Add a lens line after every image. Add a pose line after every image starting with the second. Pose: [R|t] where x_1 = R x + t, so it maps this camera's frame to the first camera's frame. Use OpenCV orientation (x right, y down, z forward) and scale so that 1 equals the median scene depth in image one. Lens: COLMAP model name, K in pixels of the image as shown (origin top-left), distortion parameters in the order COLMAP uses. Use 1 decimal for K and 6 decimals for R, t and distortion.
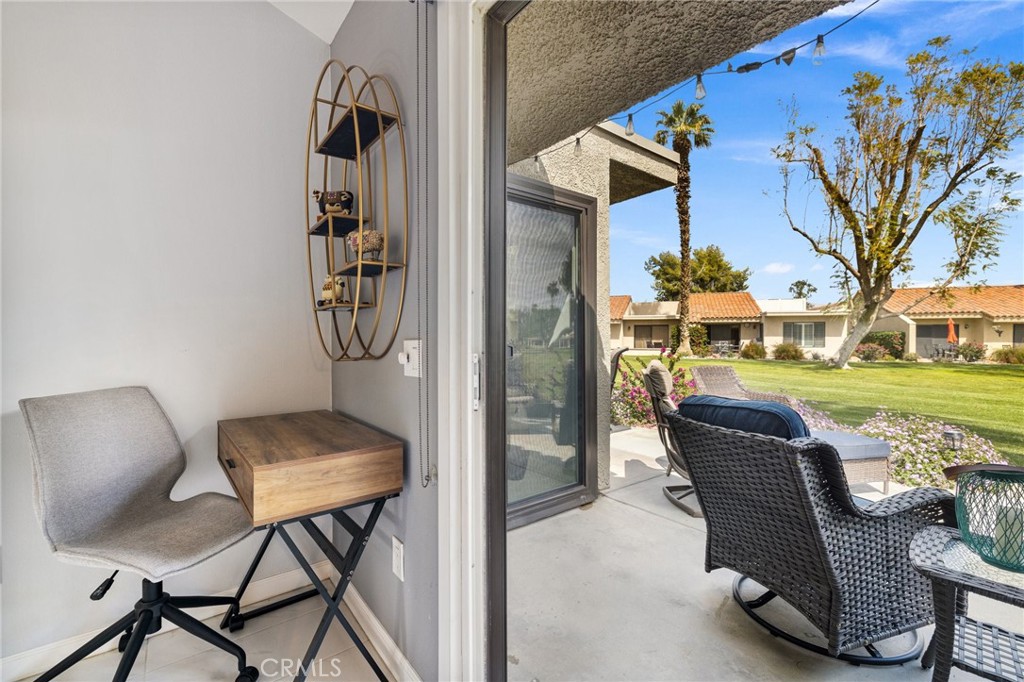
lens RADIAL K [[438.7, 0, 515.1], [0, 438.7, 340.3], [0, 0, 1]] dist [0.001870, -0.000109]
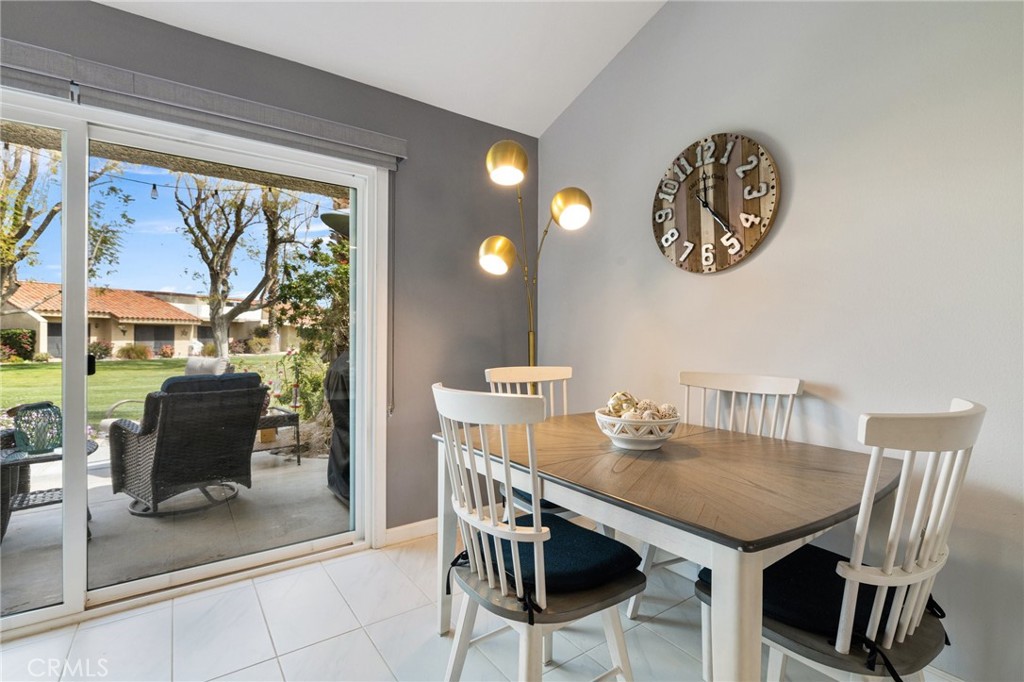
lens RADIAL K [[482.1, 0, 509.5], [0, 482.1, 336.7], [0, 0, 1]] dist [-0.000583, 0.000043]
pose [[0.073499, 0.002083, 0.997293, -0.059777], [0.003561, 0.999991, -0.002351, 0.000774], [-0.997289, 0.003724, 0.073491, -0.086550]]
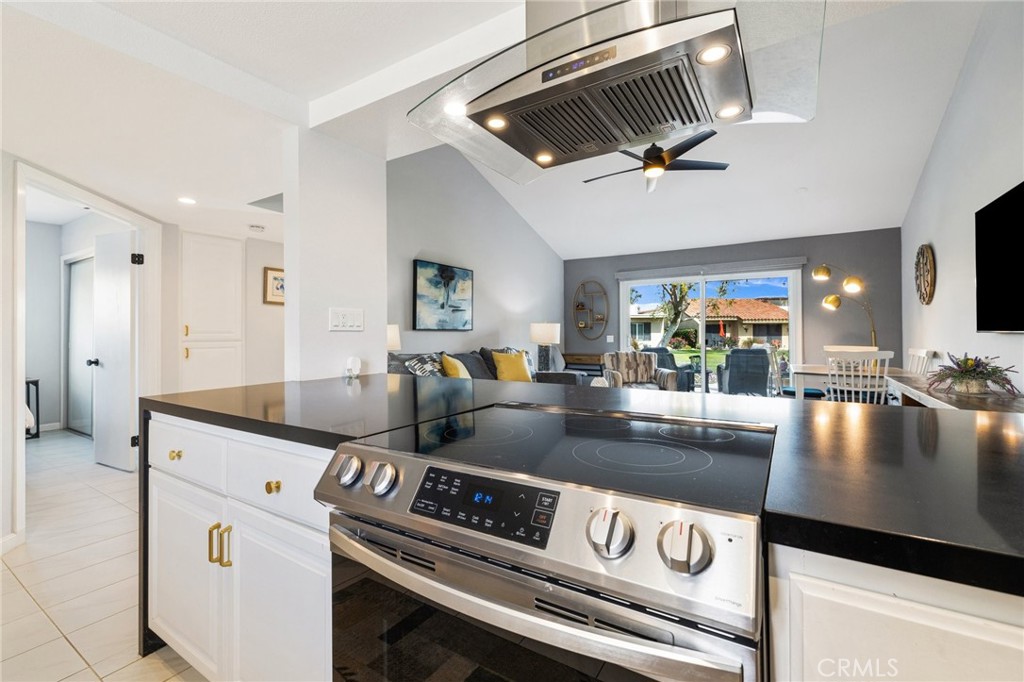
lens RADIAL K [[438.7, 0, 511.4], [0, 438.7, 334.1], [0, 0, 1]] dist [0.001870, -0.000109]
pose [[0.949488, -0.005310, 0.313758, -0.232738], [0.007594, 0.999953, -0.006056, 0.000893], [-0.313711, 0.008133, 0.949484, -0.286172]]
